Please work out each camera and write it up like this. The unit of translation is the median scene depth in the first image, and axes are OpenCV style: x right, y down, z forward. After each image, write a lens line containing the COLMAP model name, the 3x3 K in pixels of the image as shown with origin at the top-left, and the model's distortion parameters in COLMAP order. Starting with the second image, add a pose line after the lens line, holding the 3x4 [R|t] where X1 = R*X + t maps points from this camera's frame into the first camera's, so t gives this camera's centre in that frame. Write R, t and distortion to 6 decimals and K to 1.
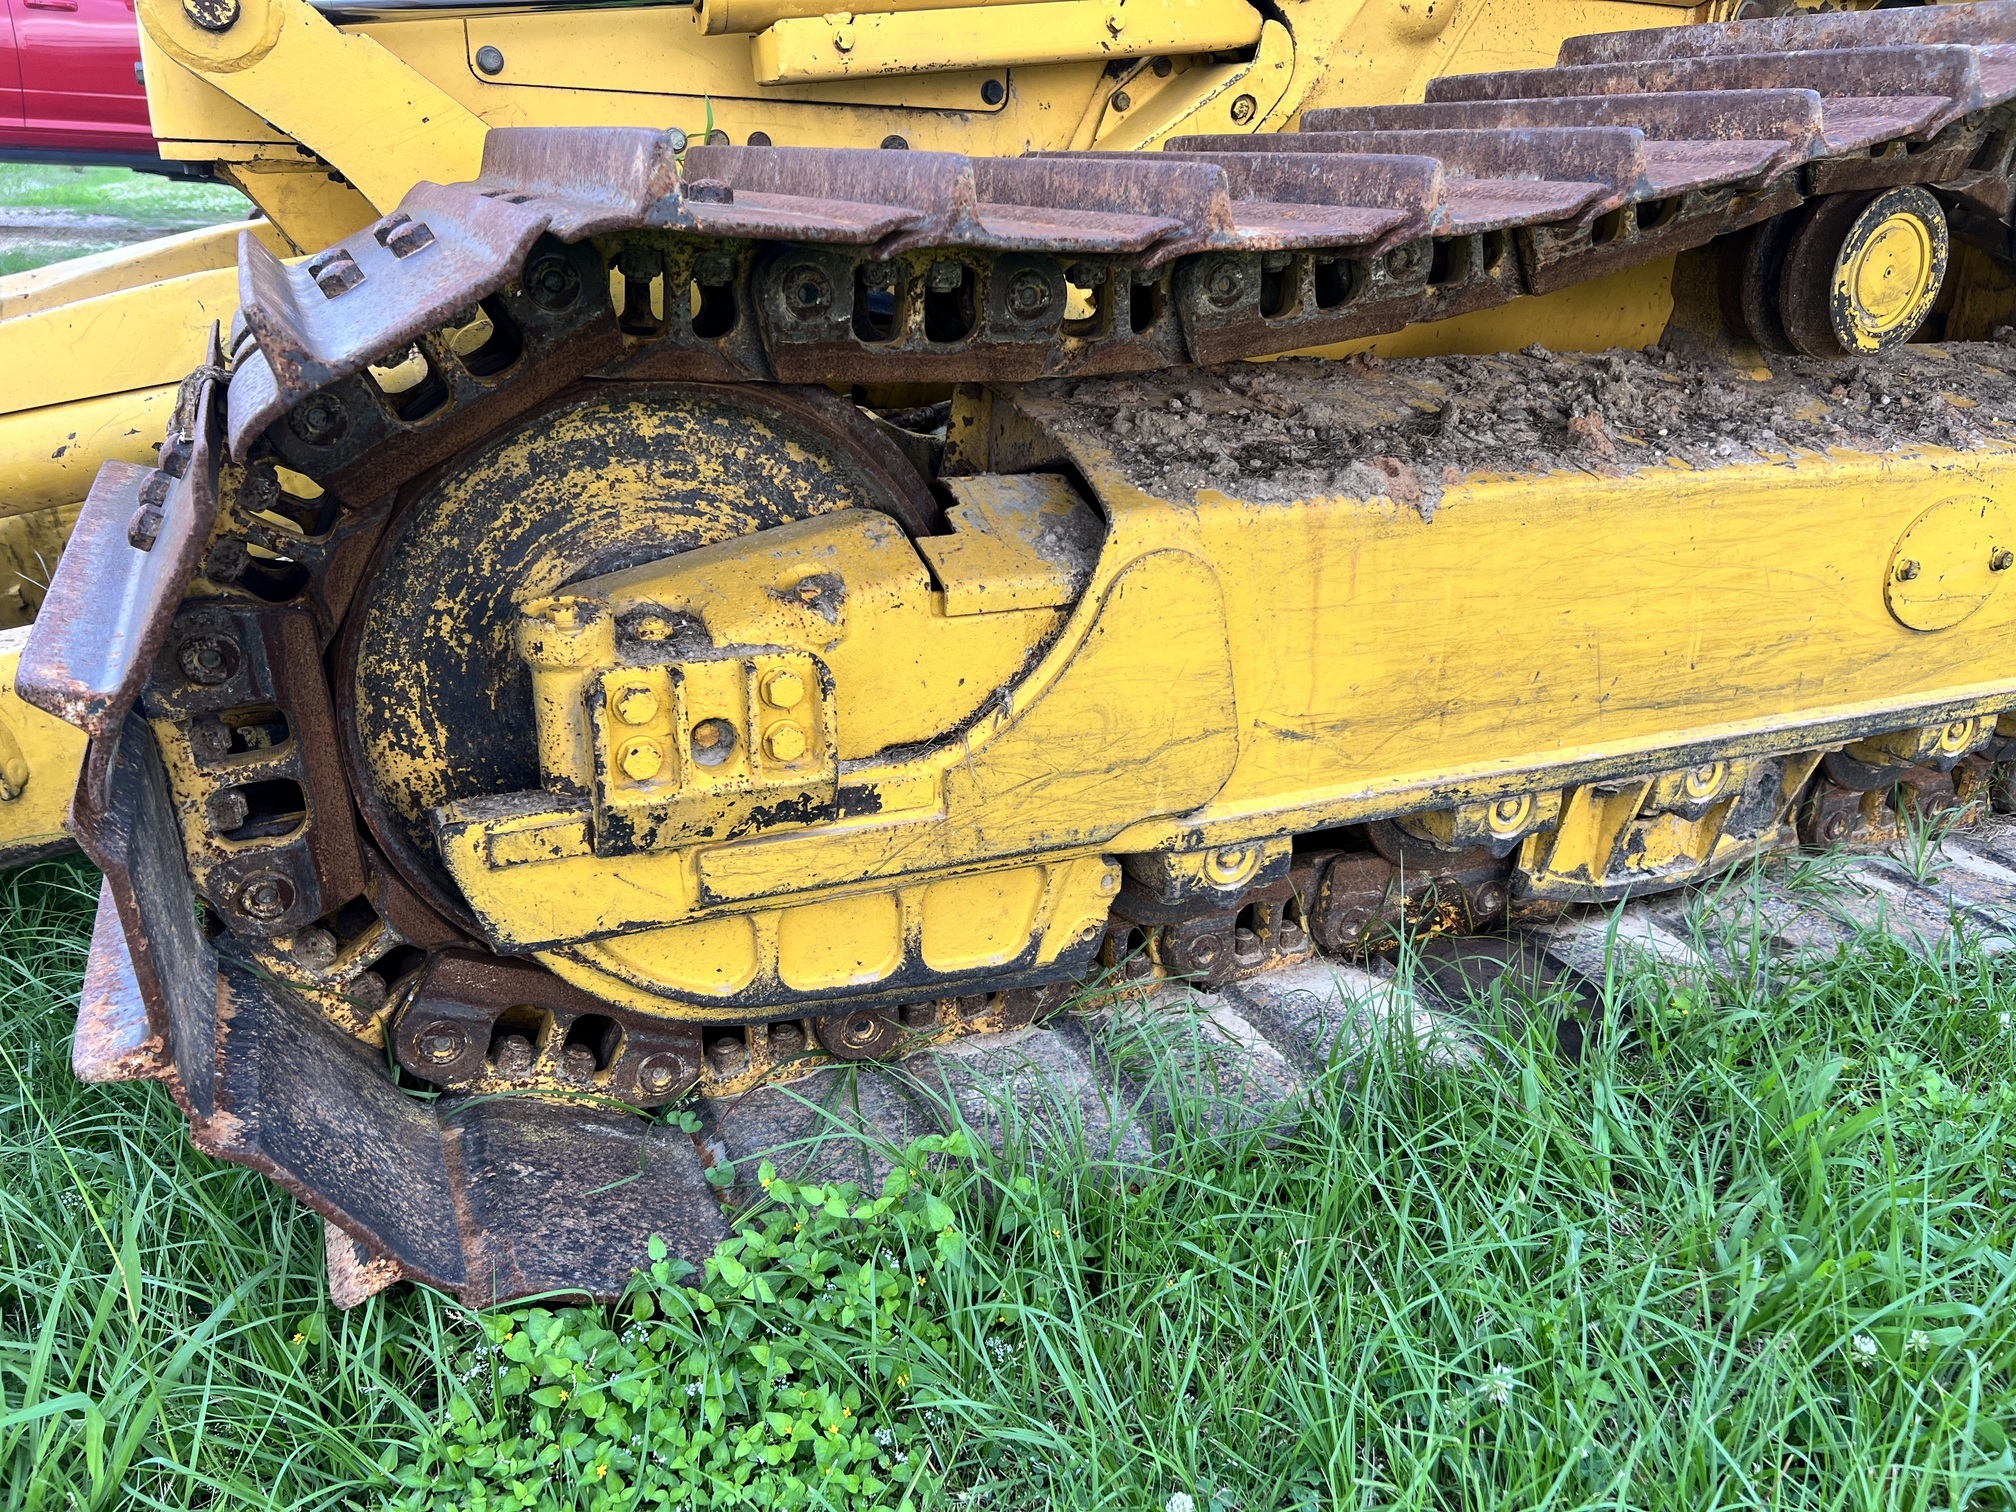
lens RADIAL K [[1517.8, 0, 1027.4], [0, 1517.8, 759.8], [0, 0, 1]] dist [0.052837, -0.062804]
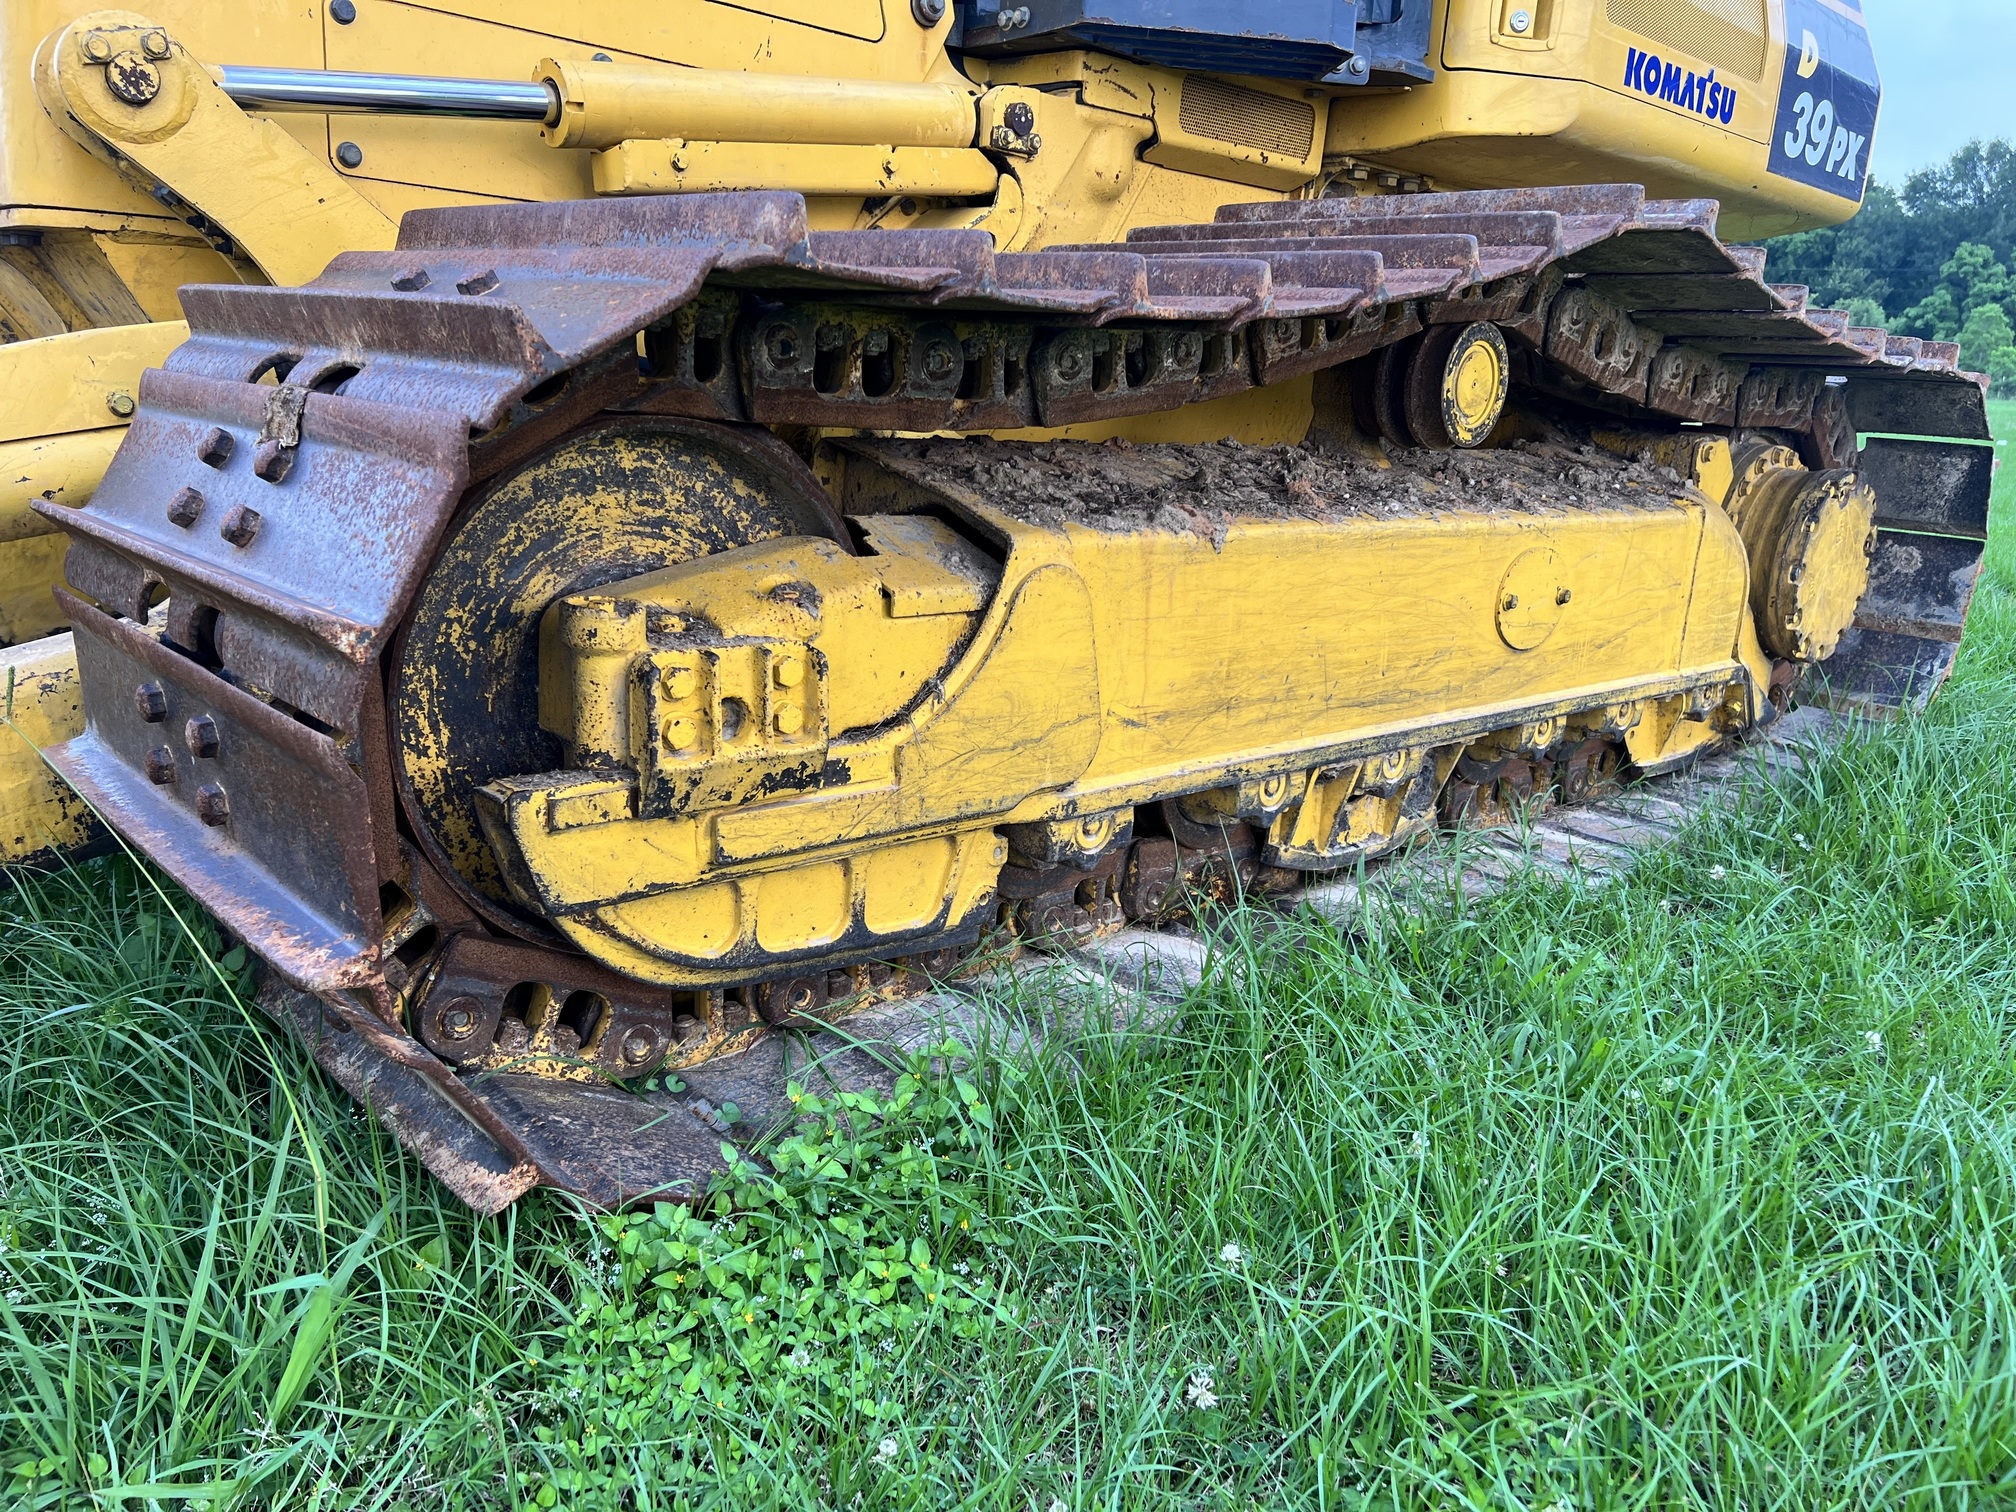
lens RADIAL K [[1511.6, 0, 1018.7], [0, 1511.6, 764.9], [0, 0, 1]] dist [0.062911, -0.081176]
pose [[0.950667, -0.050051, 0.306148, -0.319382], [0.080743, 0.992806, -0.088416, 0.130309], [-0.299520, 0.108773, 0.947869, -0.145124]]
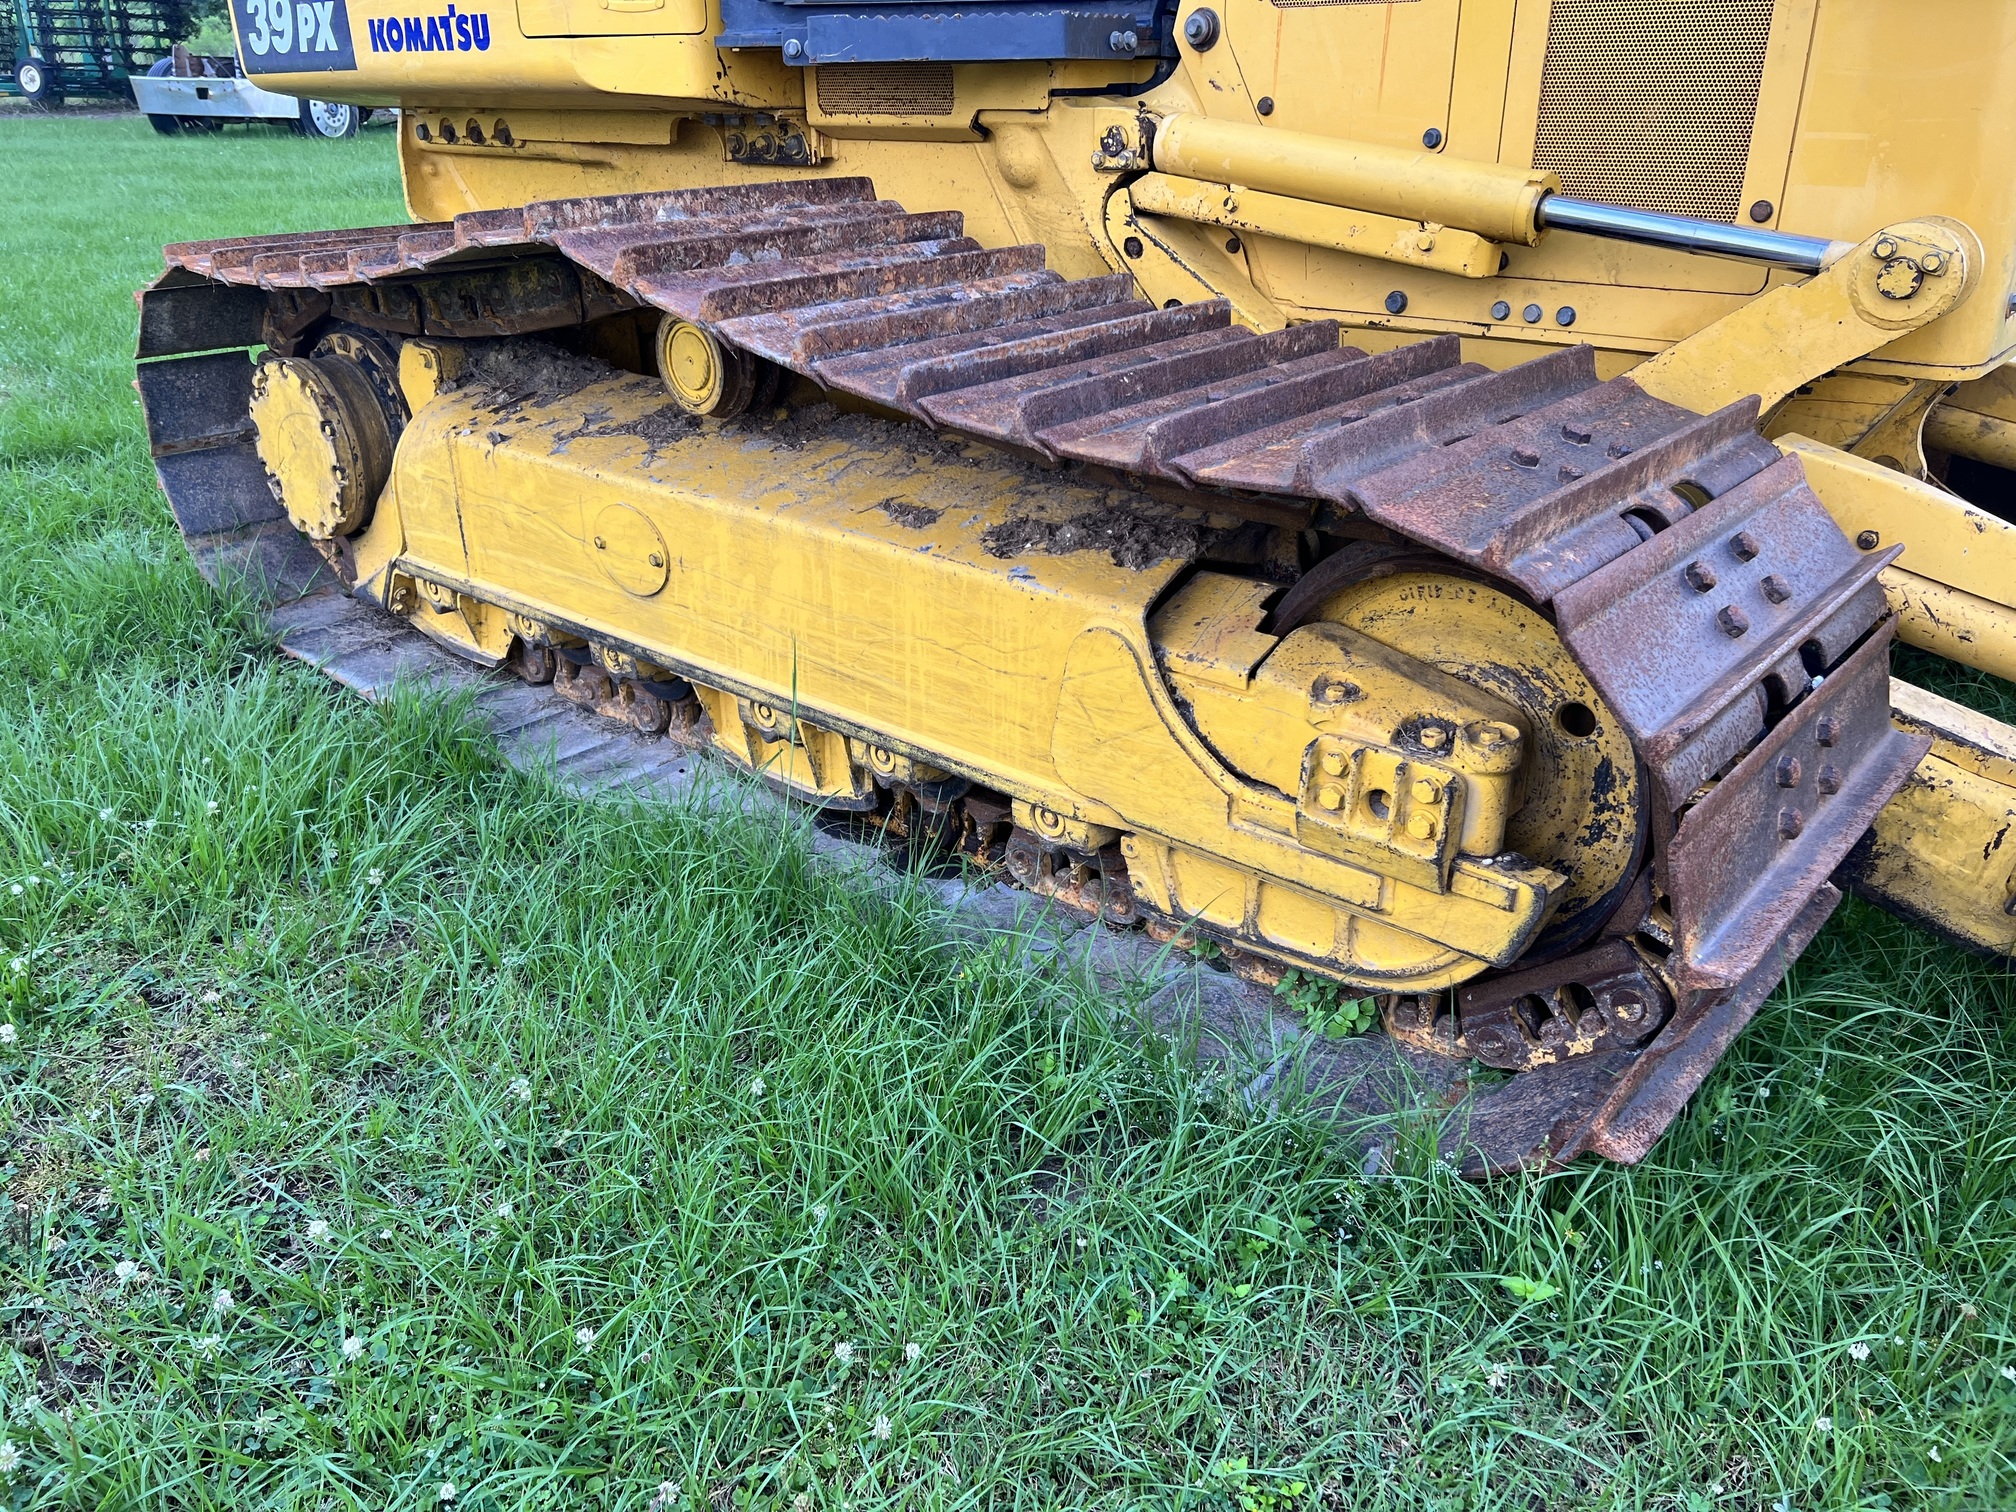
lens RADIAL K [[1504.2, 0, 996.4], [0, 1504.2, 759.0], [0, 0, 1]] dist [0.070543, -0.078885]
pose [[0.398133, 0.345904, -0.849612, 3.866799], [-0.304877, 0.923428, 0.233090, -0.699347], [0.865182, 0.166226, 0.473105, 1.313681]]
